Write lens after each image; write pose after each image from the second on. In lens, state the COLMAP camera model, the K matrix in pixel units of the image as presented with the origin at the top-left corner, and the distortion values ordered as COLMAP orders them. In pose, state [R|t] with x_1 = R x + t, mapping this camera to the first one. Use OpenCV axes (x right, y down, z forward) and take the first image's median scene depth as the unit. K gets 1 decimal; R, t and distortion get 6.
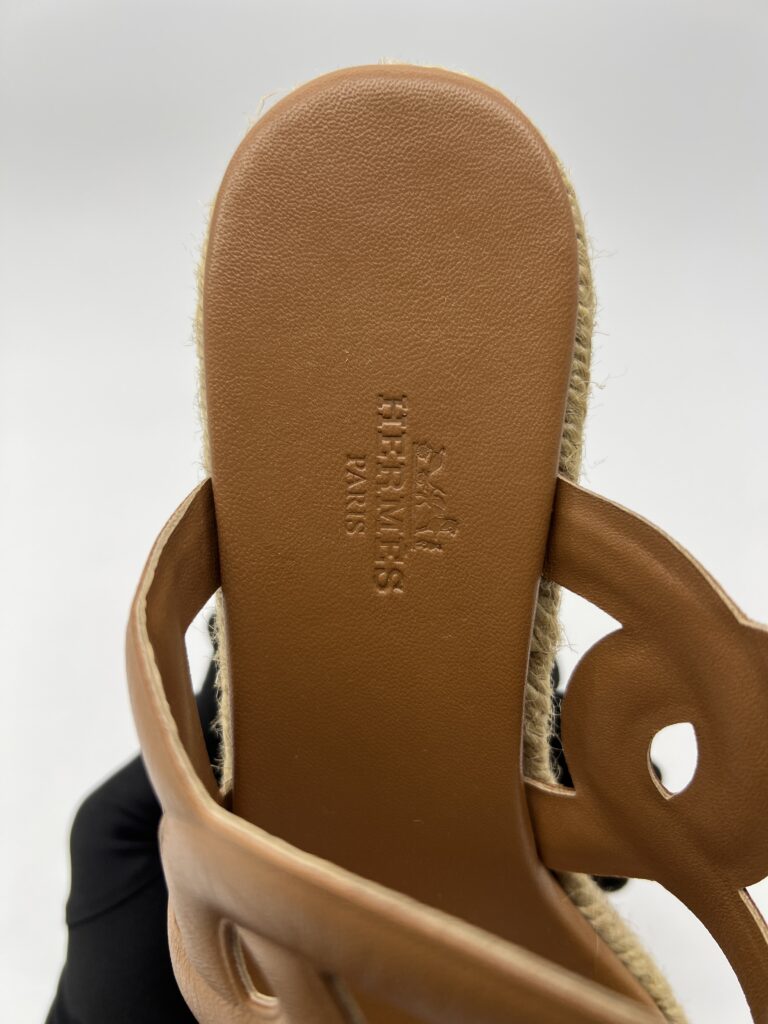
lens RADIAL K [[776.7, 0, 384.0], [0, 776.7, 512.0], [0, 0, 1]] dist [0.120071, -0.266163]
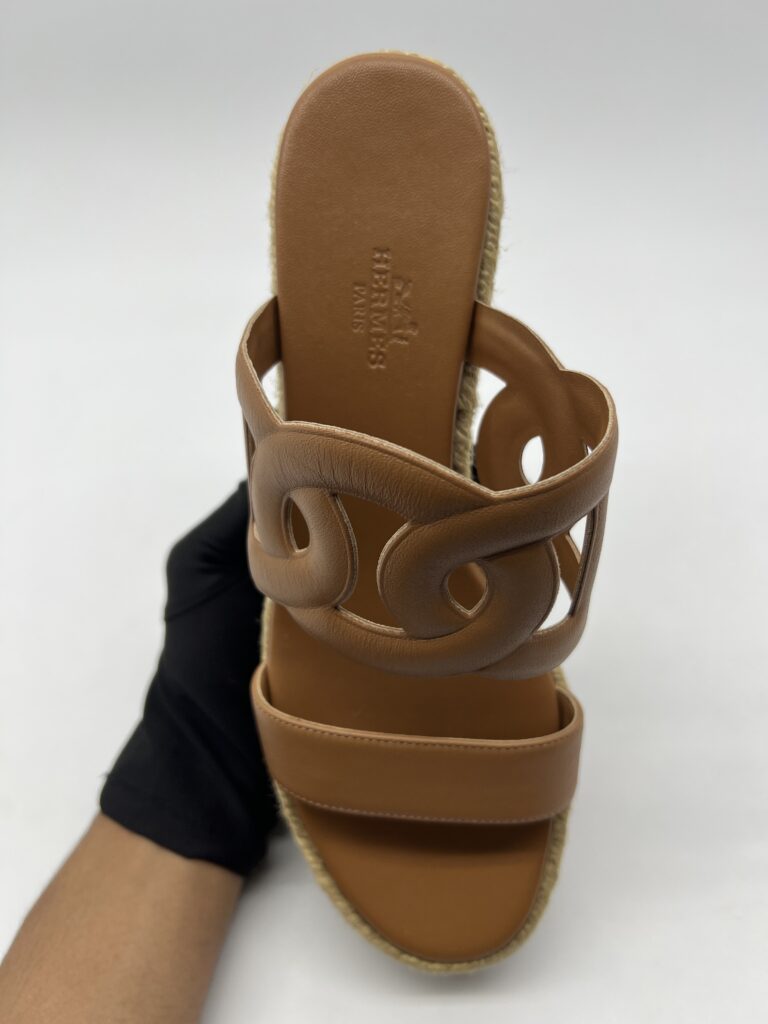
lens RADIAL K [[750.6, 0, 384.0], [0, 750.6, 512.0], [0, 0, 1]] dist [-0.001496, -0.001064]
pose [[0.998975, 0.033845, -0.030059, 0.085393], [-0.031525, 0.996718, 0.074562, 0.306442], [0.032484, -0.073538, 0.996763, -0.702319]]
